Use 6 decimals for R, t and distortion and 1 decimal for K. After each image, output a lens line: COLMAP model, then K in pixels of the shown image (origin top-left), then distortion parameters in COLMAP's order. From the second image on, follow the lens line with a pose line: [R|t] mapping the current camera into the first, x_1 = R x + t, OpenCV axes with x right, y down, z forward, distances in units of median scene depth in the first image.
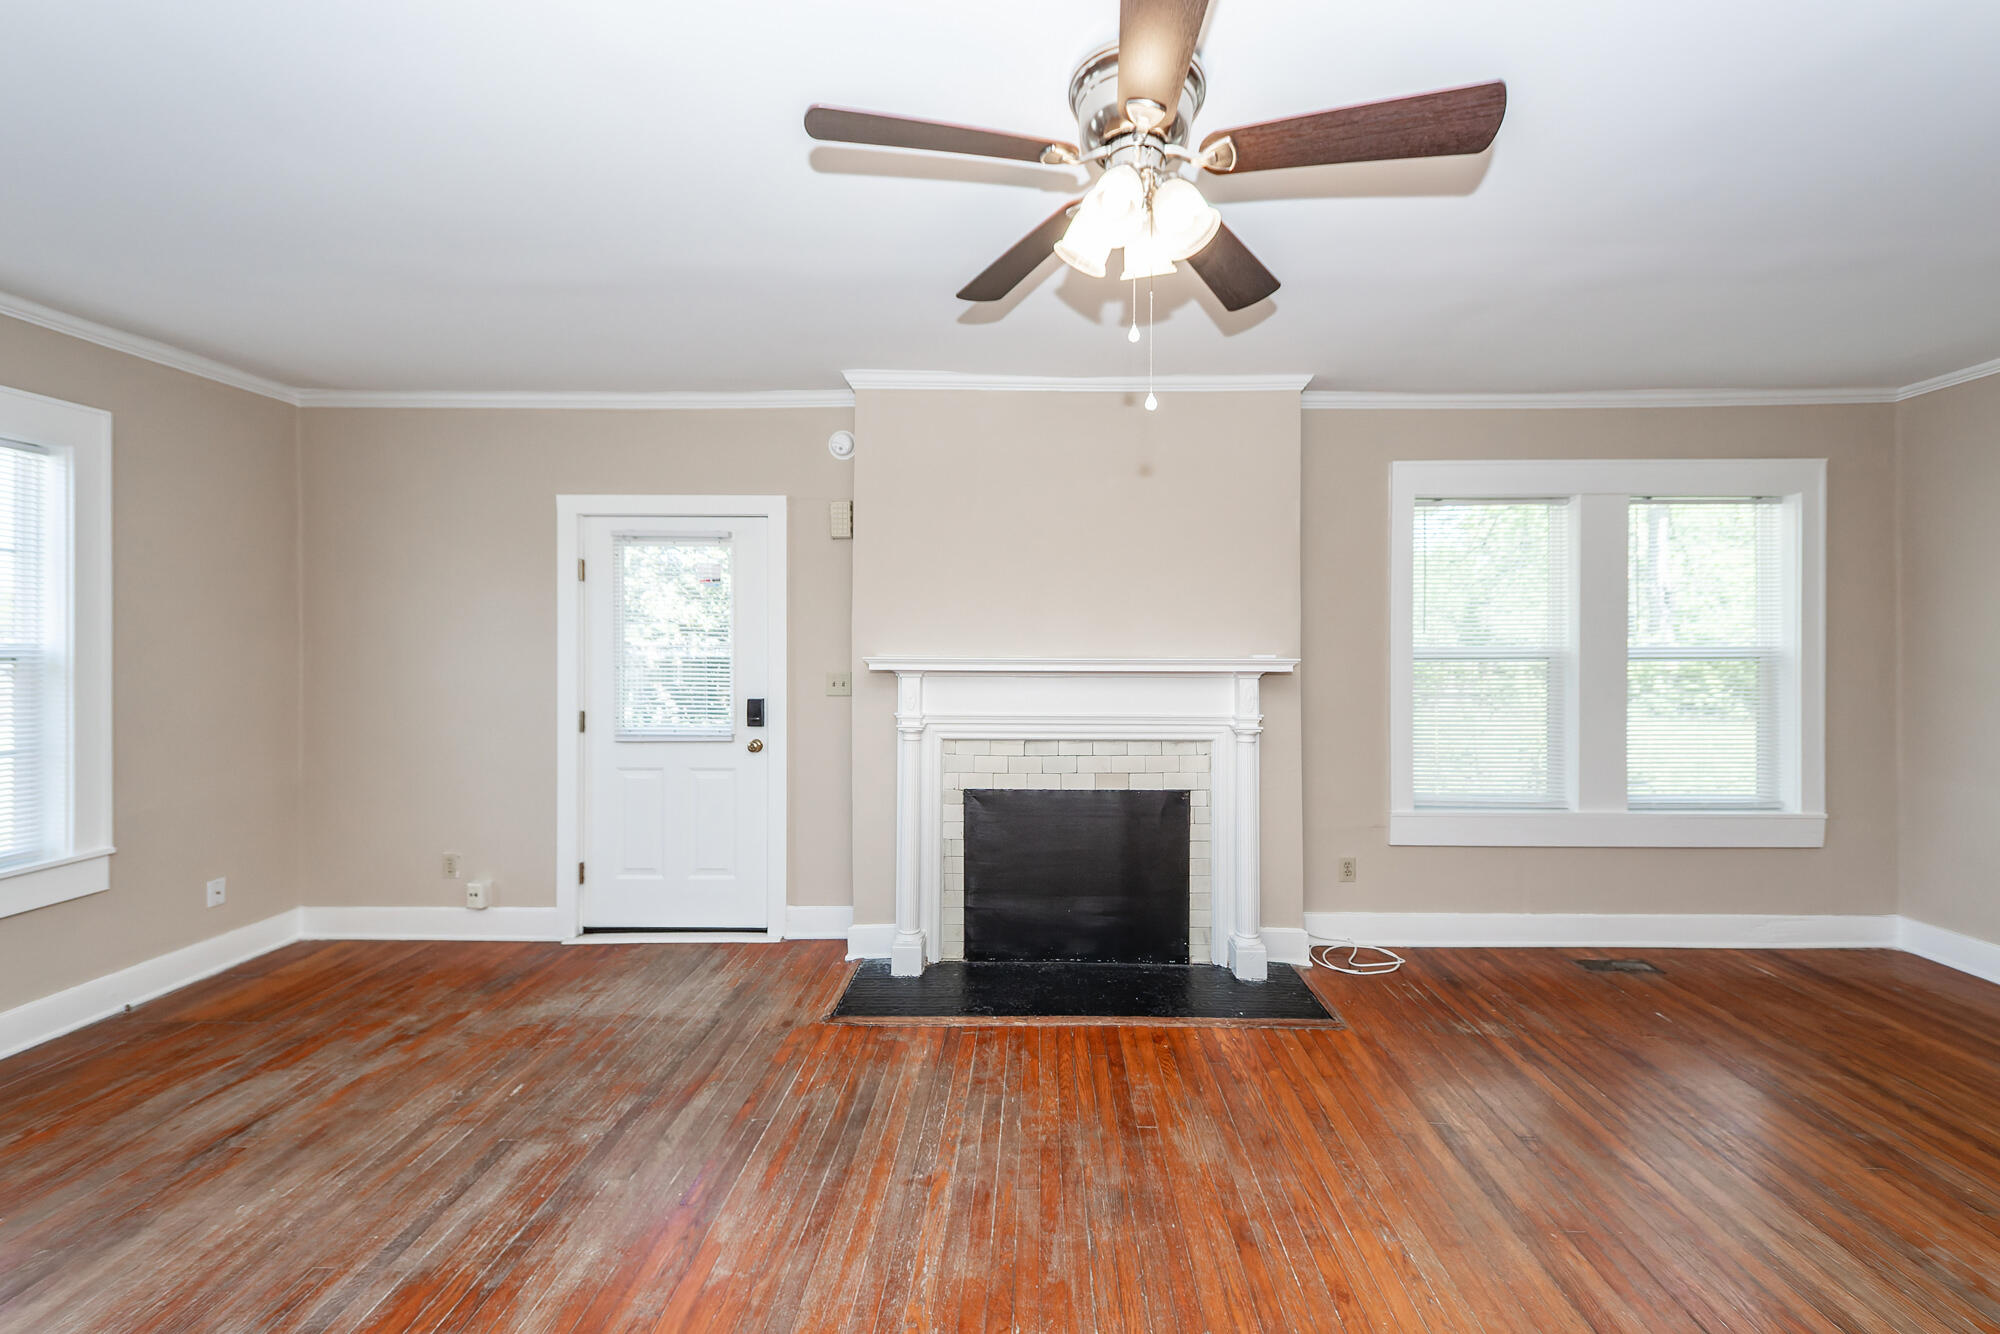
lens RADIAL K [[743.8, 0, 1034.7], [0, 743.8, 643.3], [0, 0, 1]] dist [0.025427, -0.009980]
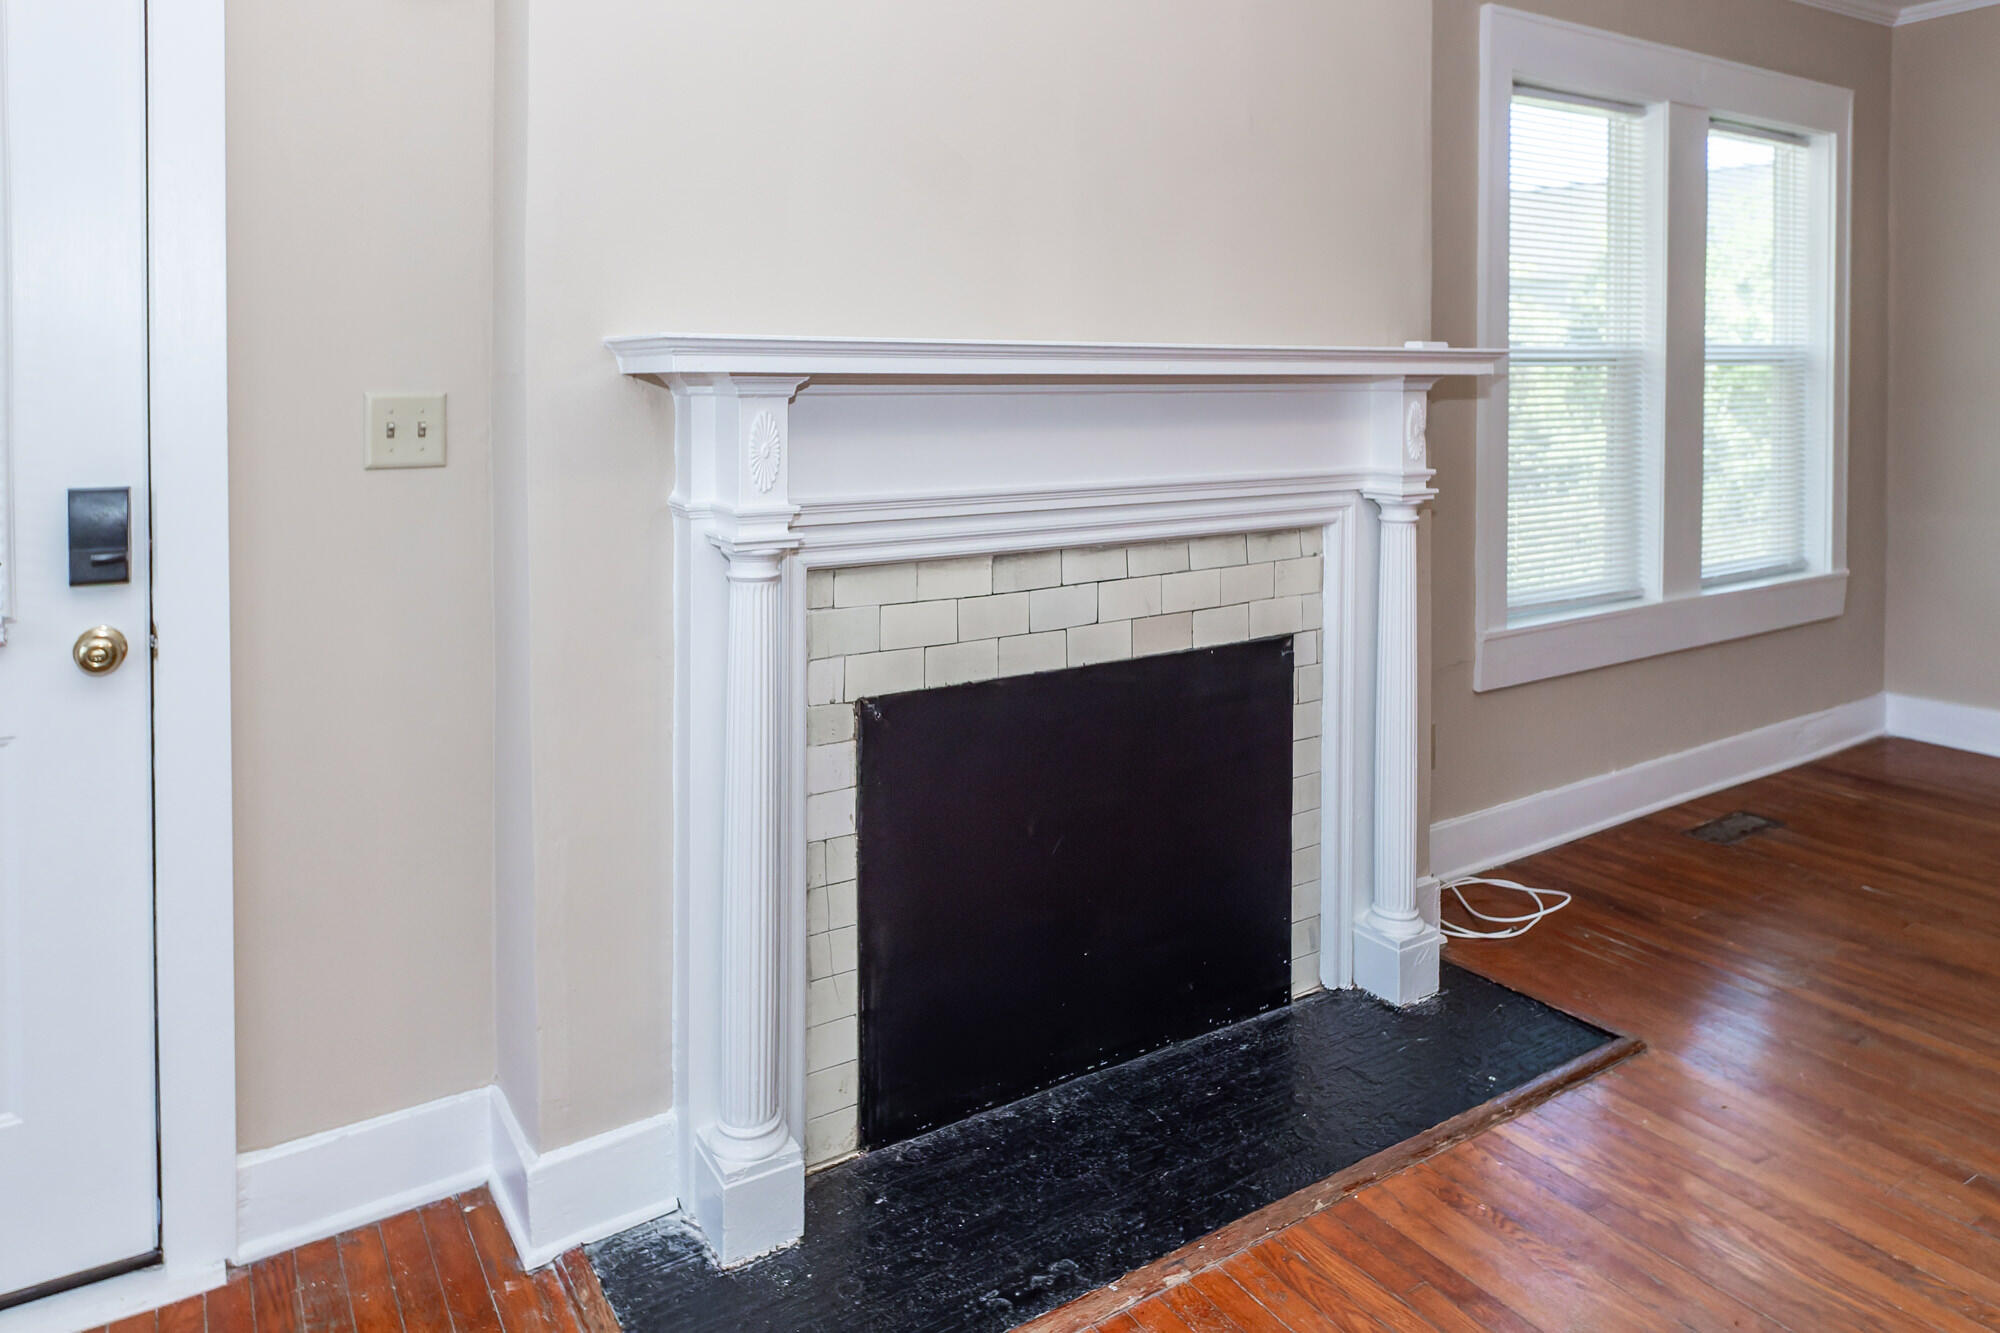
lens RADIAL K [[1290.2, 0, 994.9], [0, 1290.2, 409.6], [0, 0, 1]] dist [-0.002990, -0.001475]
pose [[0.835674, -0.015023, 0.549020, -0.389634], [0.005222, 0.999798, 0.019410, 0.039009], [-0.549200, -0.013353, 0.835584, 0.427962]]
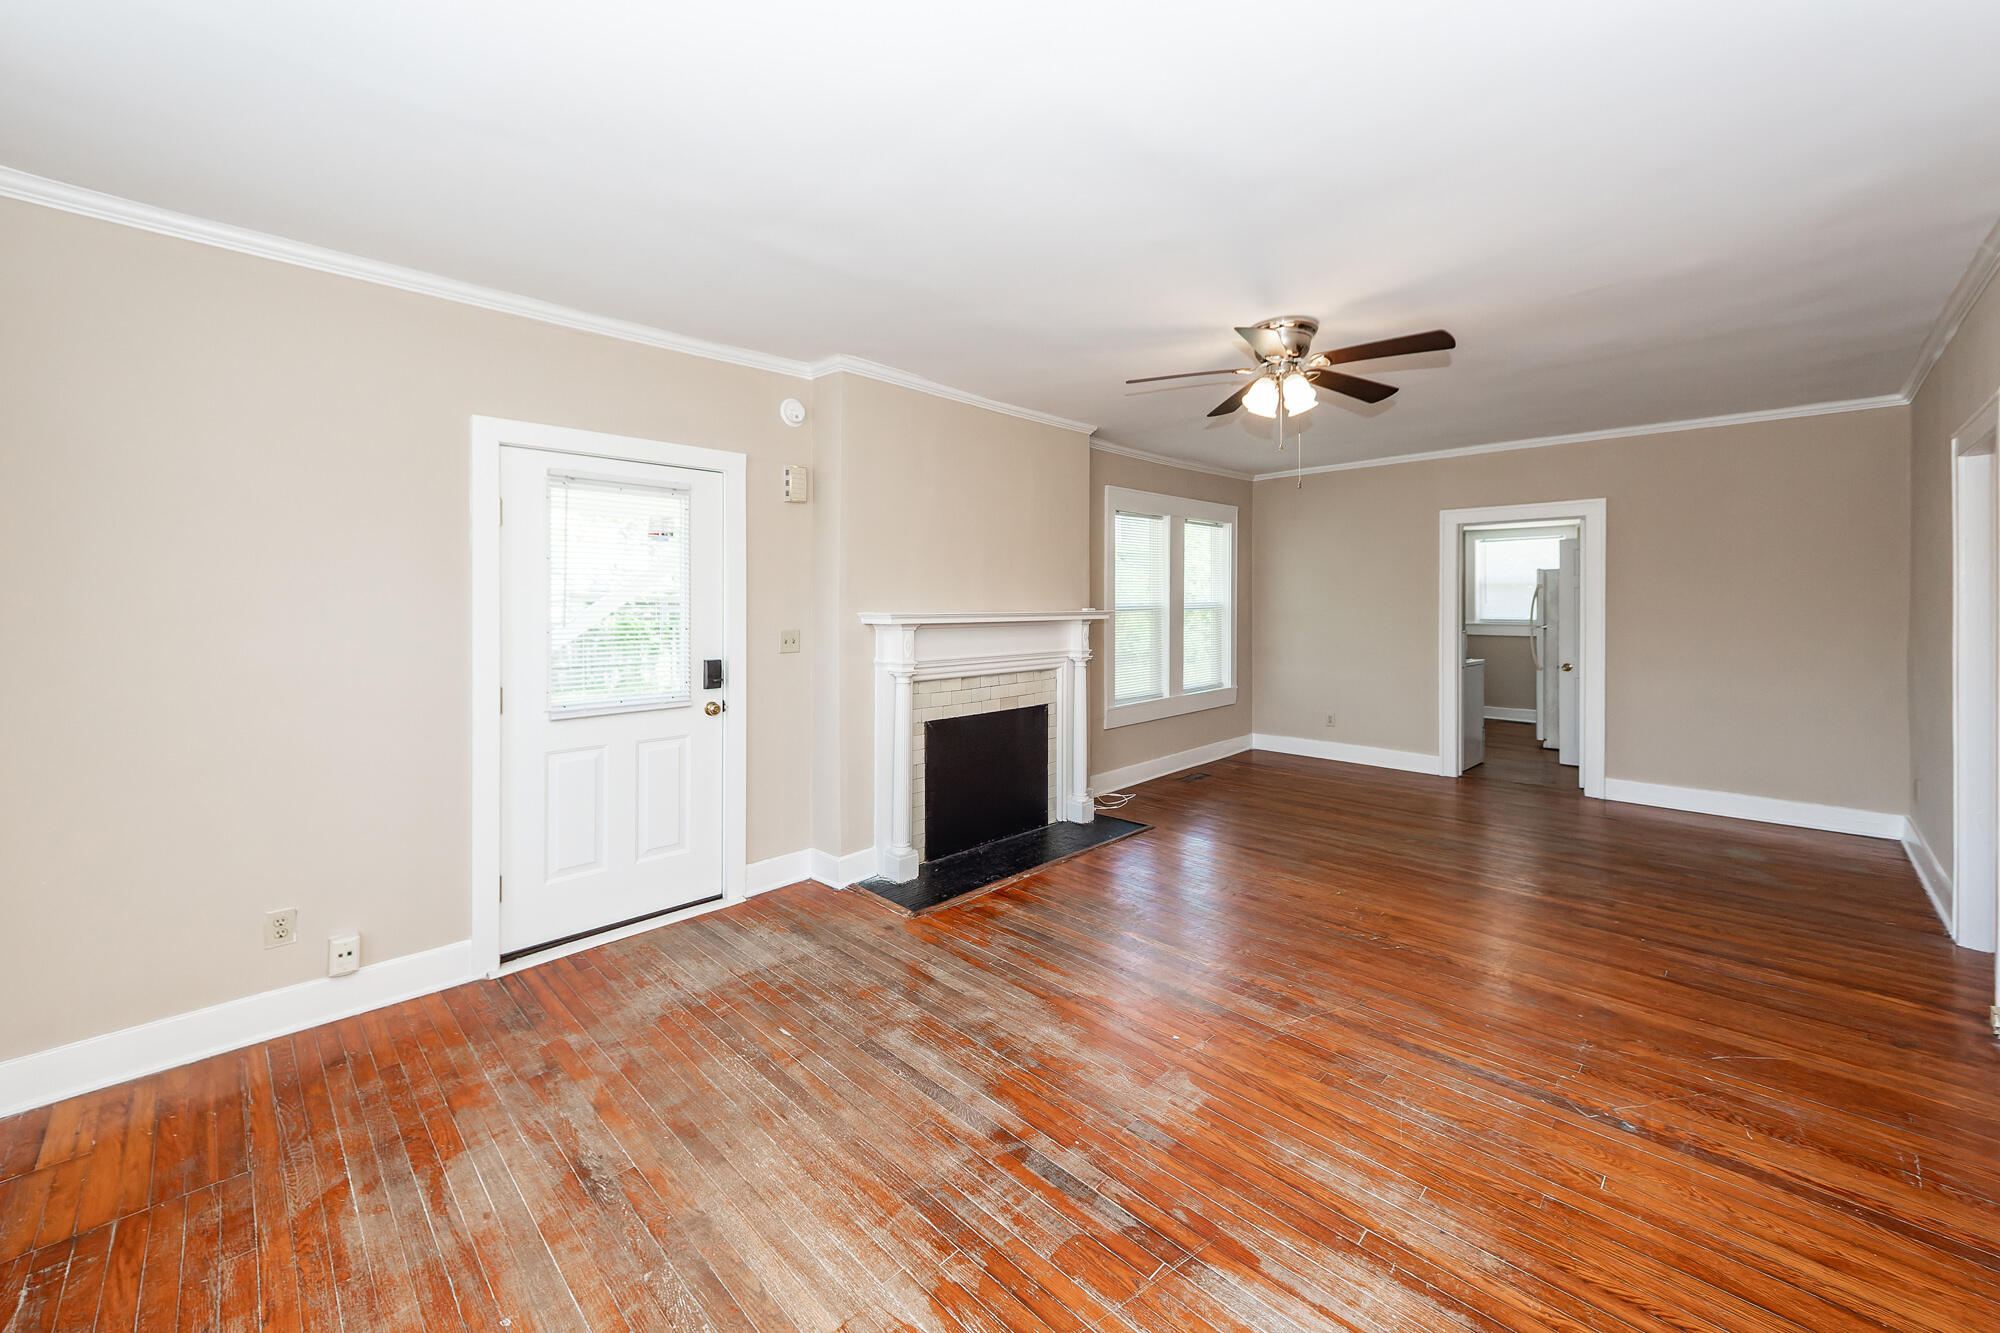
lens RADIAL K [[778.0, 0, 1011.5], [0, 778.0, 610.7], [0, 0, 1]] dist [0.021092, -0.009117]
pose [[0.683425, -0.010157, 0.729950, -0.927459], [0.005930, 0.999947, 0.008362, 0.004986], [-0.729997, -0.001386, 0.683449, 0.029369]]
